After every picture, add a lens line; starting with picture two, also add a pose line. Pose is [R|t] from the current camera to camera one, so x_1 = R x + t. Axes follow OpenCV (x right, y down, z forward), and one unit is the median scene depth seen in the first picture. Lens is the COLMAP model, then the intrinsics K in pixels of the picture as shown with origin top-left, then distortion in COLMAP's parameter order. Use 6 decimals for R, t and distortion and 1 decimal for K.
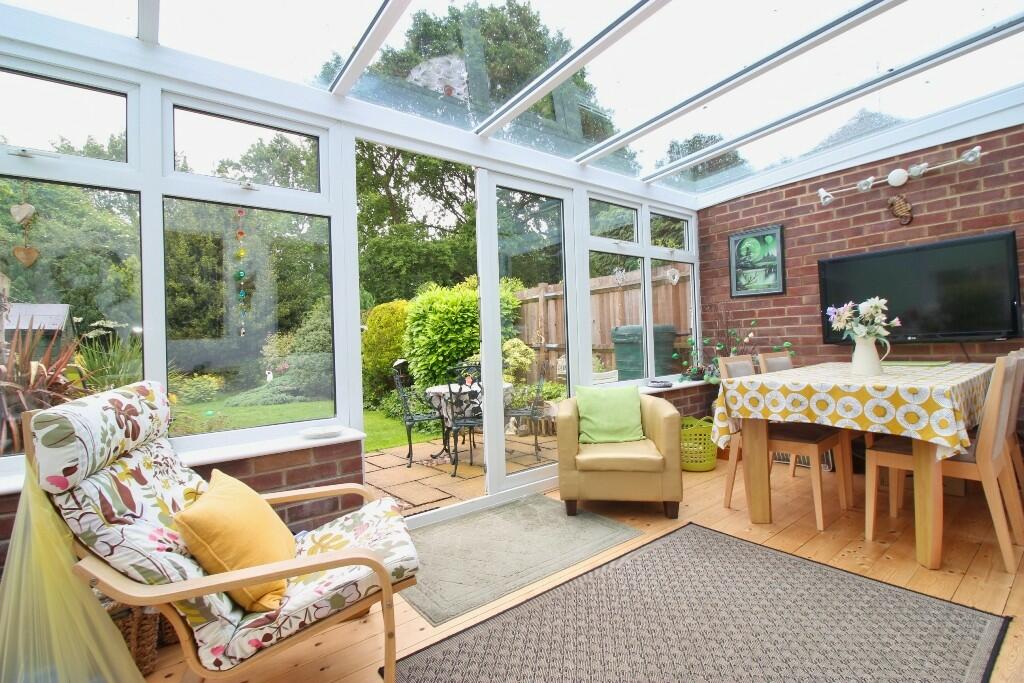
lens RADIAL K [[477.4, 0, 513.9], [0, 477.4, 334.1], [0, 0, 1]] dist [-0.000648, -0.012407]
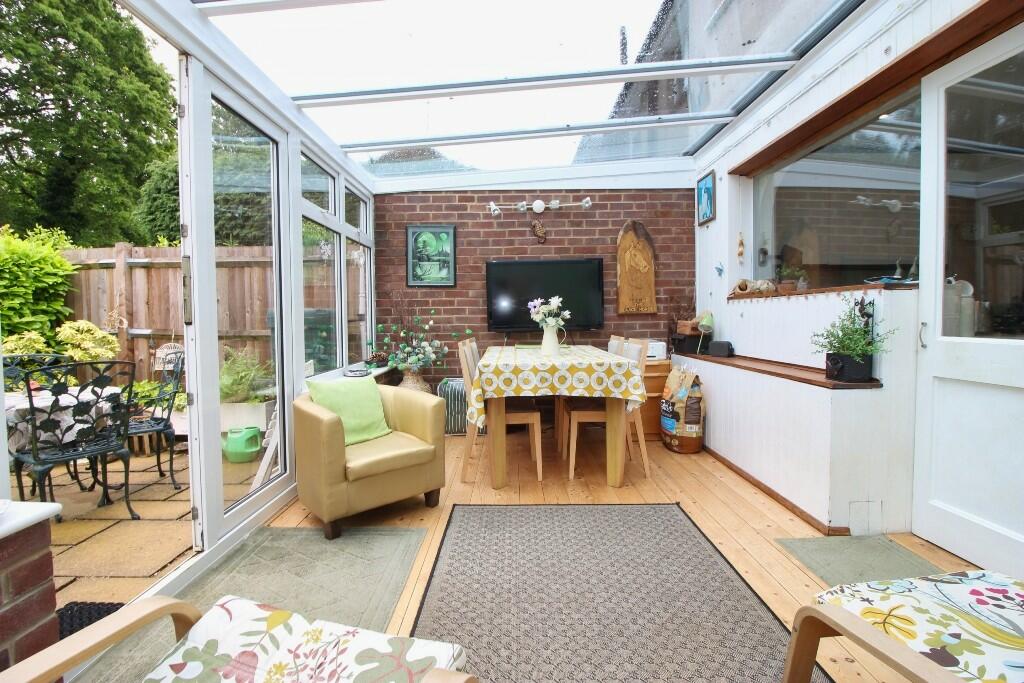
lens RADIAL K [[474.3, 0, 514.5], [0, 474.3, 337.9], [0, 0, 1]] dist [-0.001393, -0.012819]
pose [[0.613917, -0.003309, 0.789364, -0.267116], [-0.023526, 0.999470, 0.022487, 0.008602], [-0.789020, -0.032376, 0.613514, 0.216024]]
